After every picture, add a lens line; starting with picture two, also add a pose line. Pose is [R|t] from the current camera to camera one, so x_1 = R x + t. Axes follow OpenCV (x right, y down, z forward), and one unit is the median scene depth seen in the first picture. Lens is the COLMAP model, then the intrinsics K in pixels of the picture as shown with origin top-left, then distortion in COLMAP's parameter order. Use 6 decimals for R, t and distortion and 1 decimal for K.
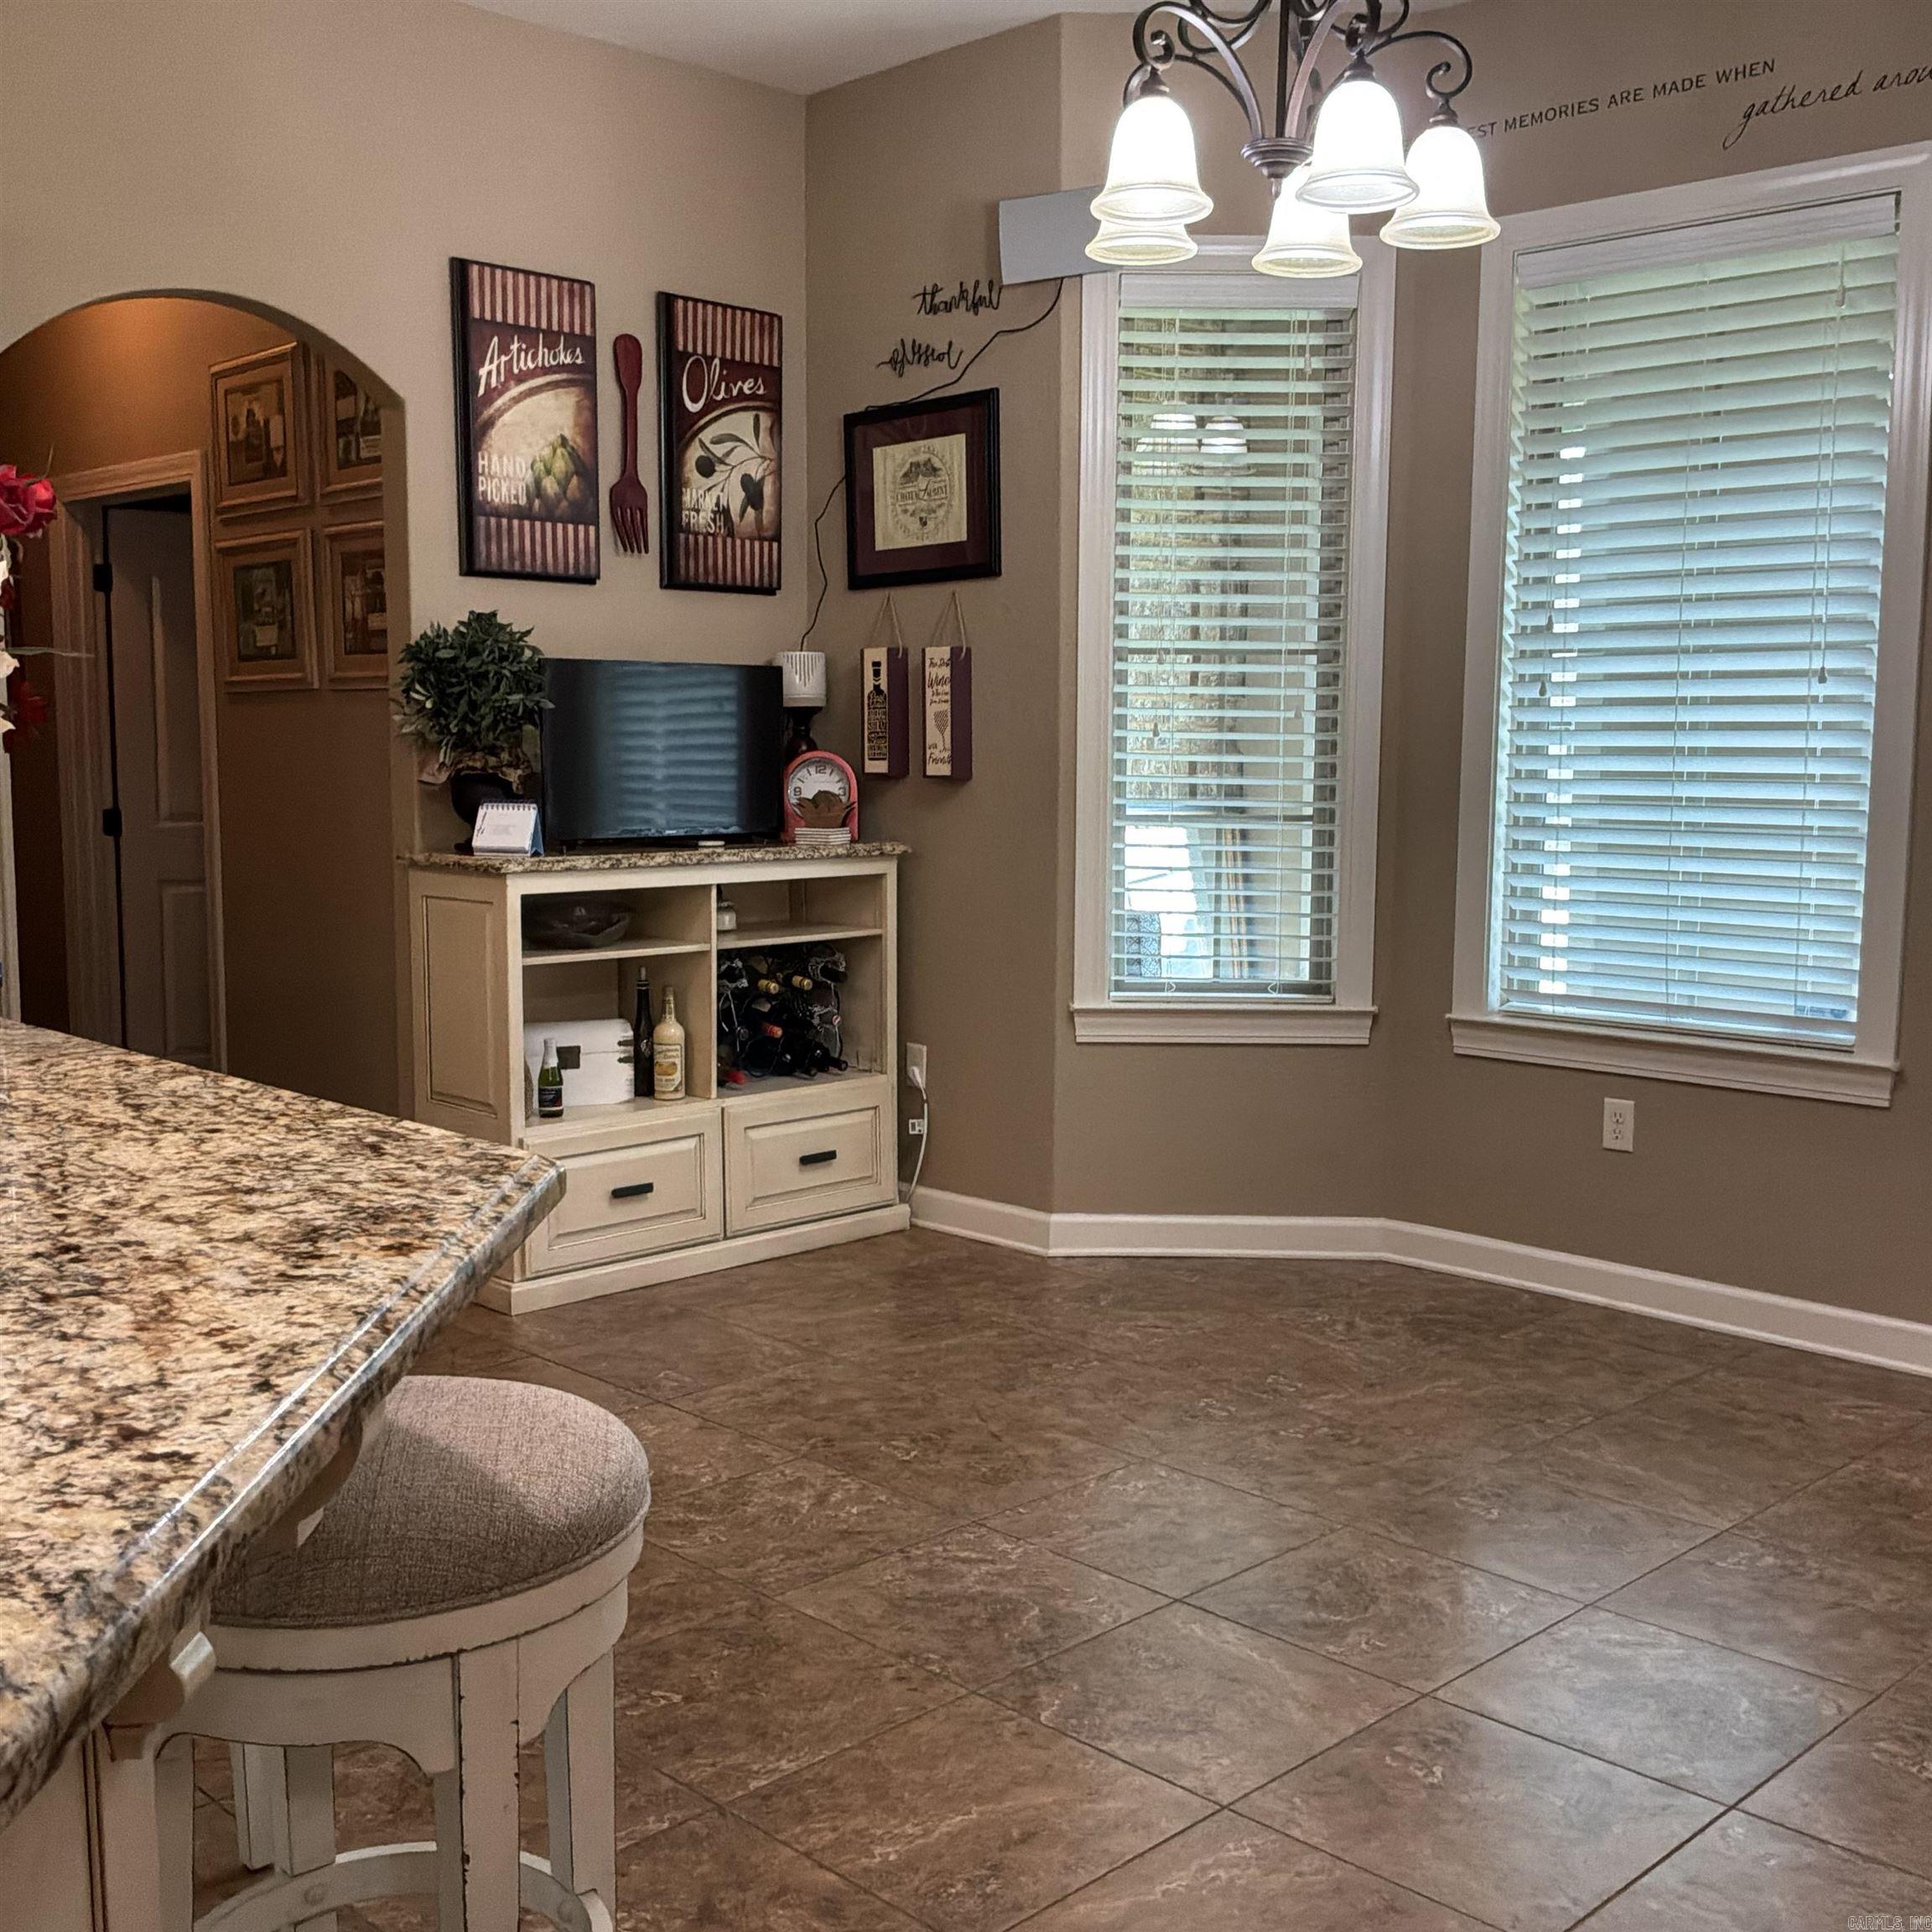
lens RADIAL K [[2142.6, 0, 966.0], [0, 2142.6, 966.0], [0, 0, 1]] dist [0.144568, -0.316988]
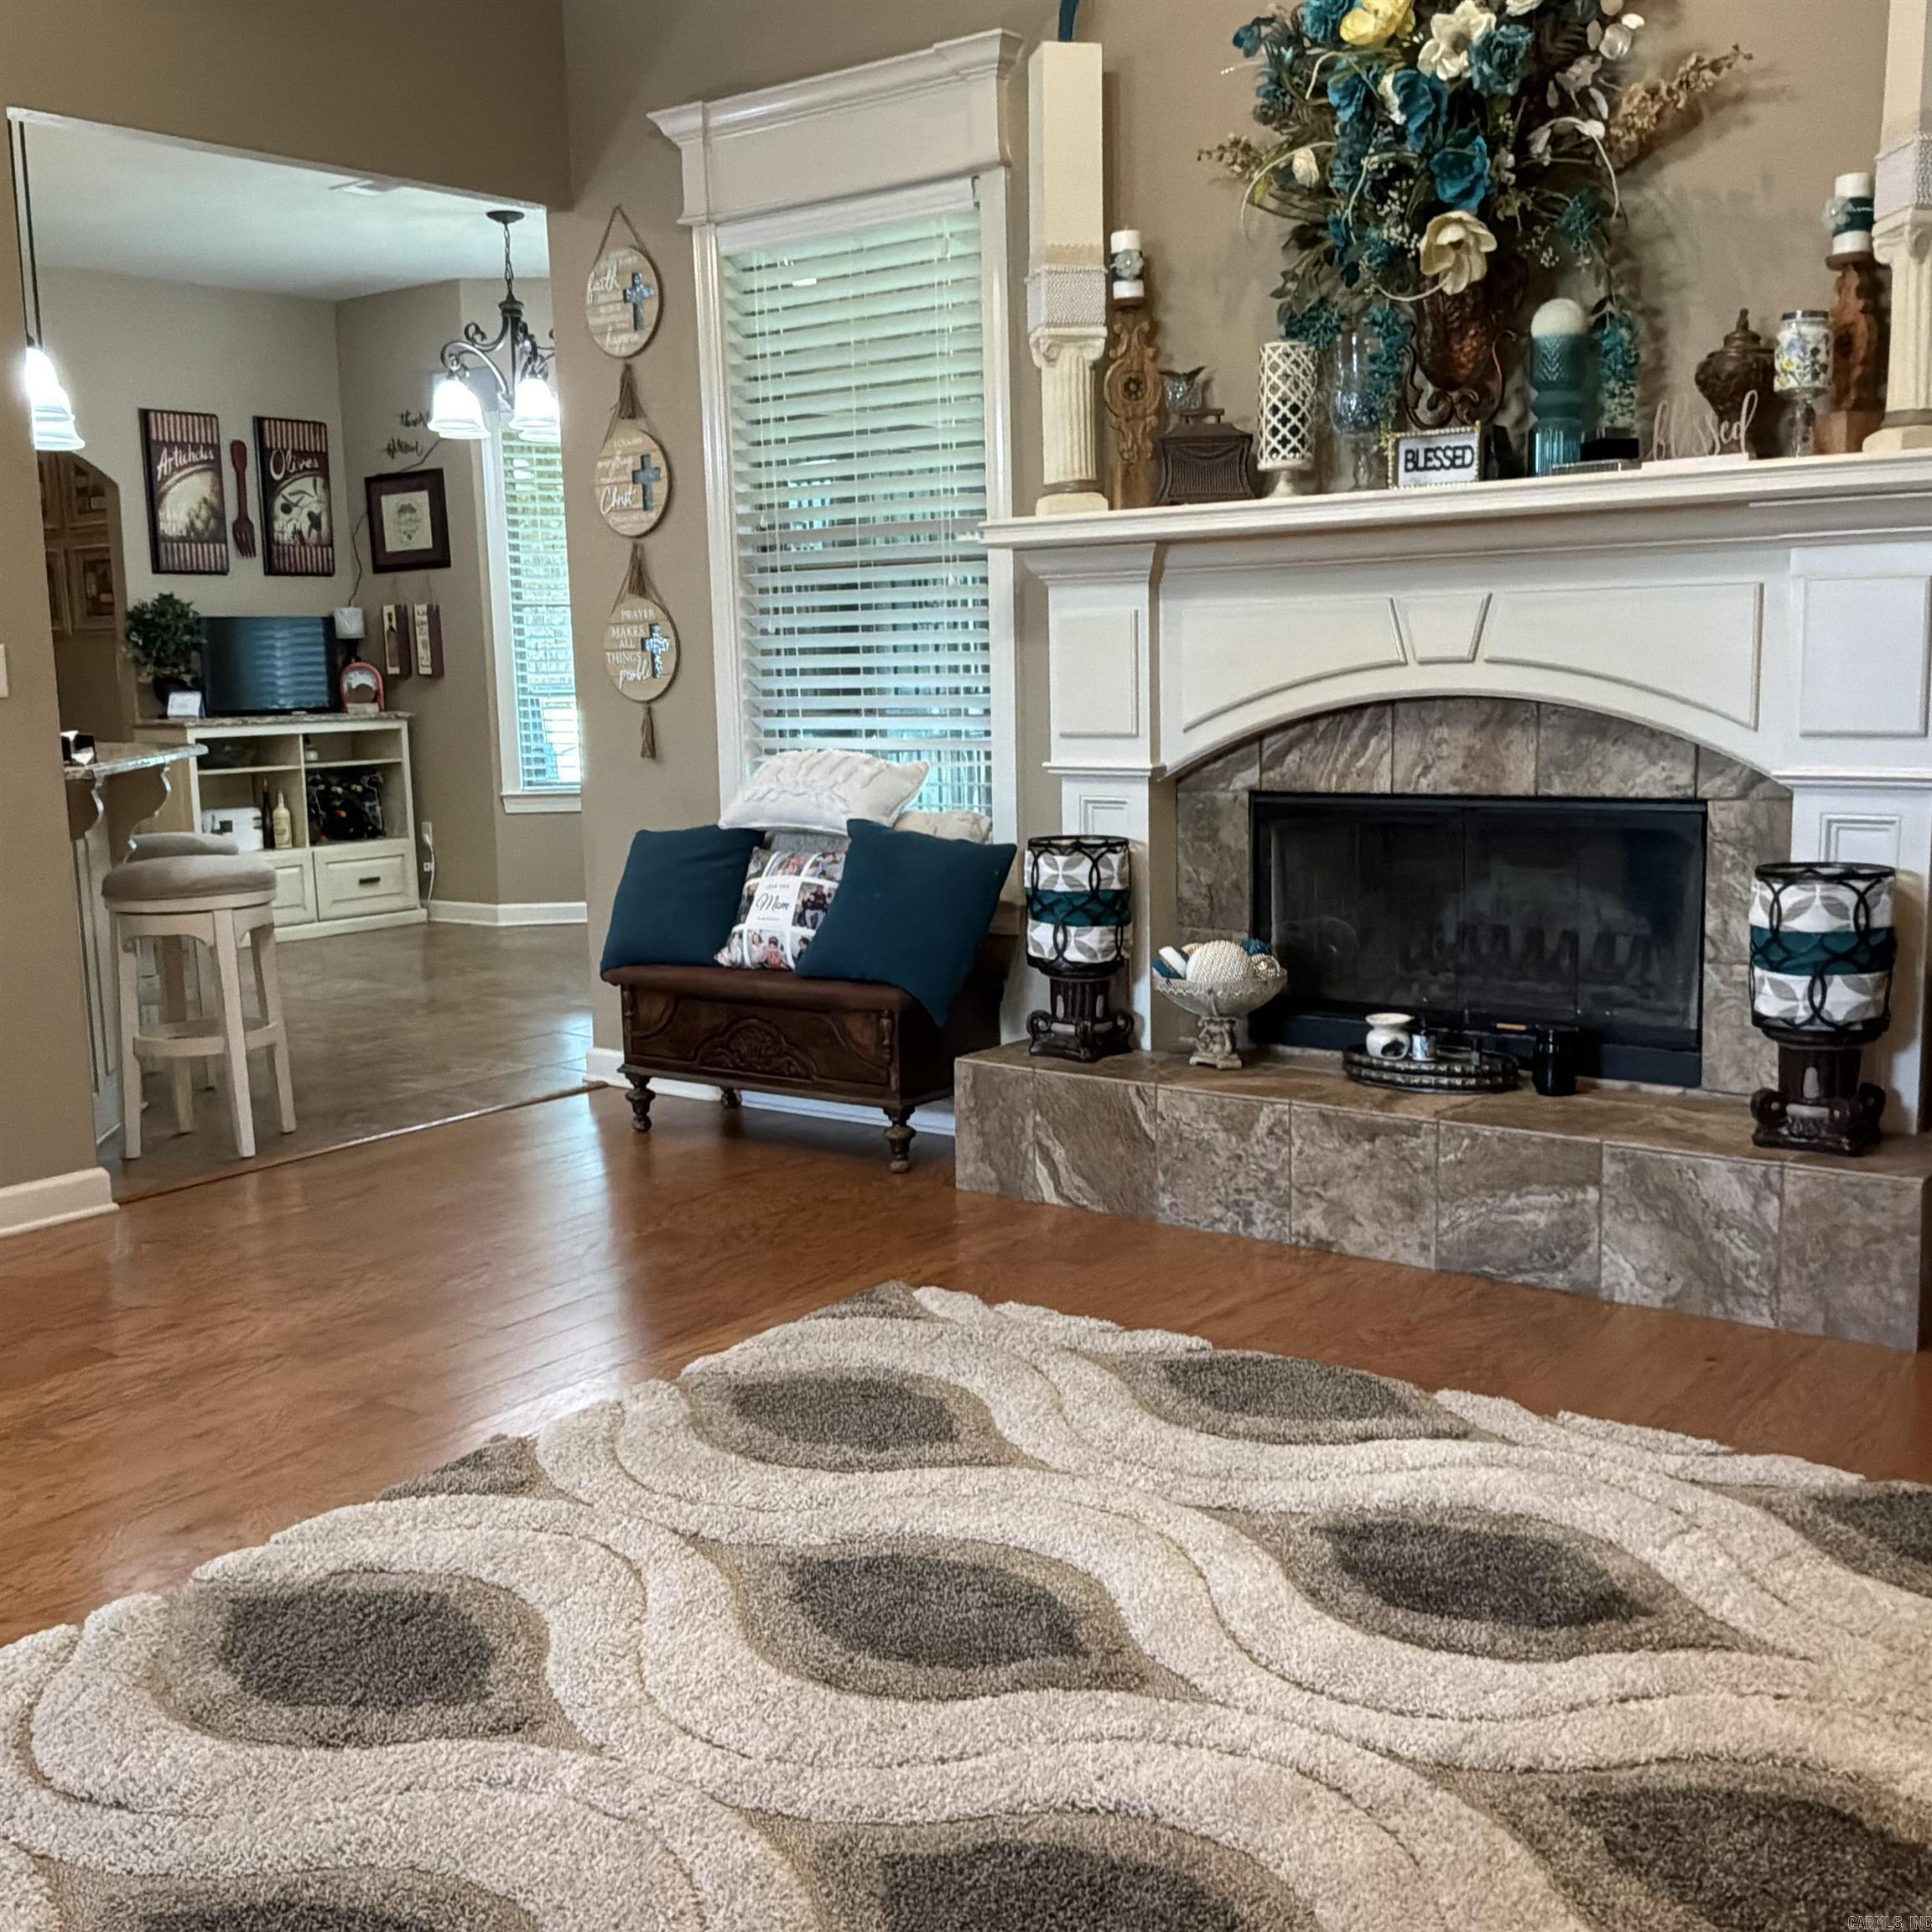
lens RADIAL K [[2142.6, 0, 966.0], [0, 2142.6, 966.0], [0, 0, 1]] dist [0.144568, -0.316988]
pose [[0.989902, -0.045519, 0.134247, 0.191396], [0.040213, 0.998309, 0.041979, 0.106479], [-0.135931, -0.036156, 0.990058, -0.950917]]
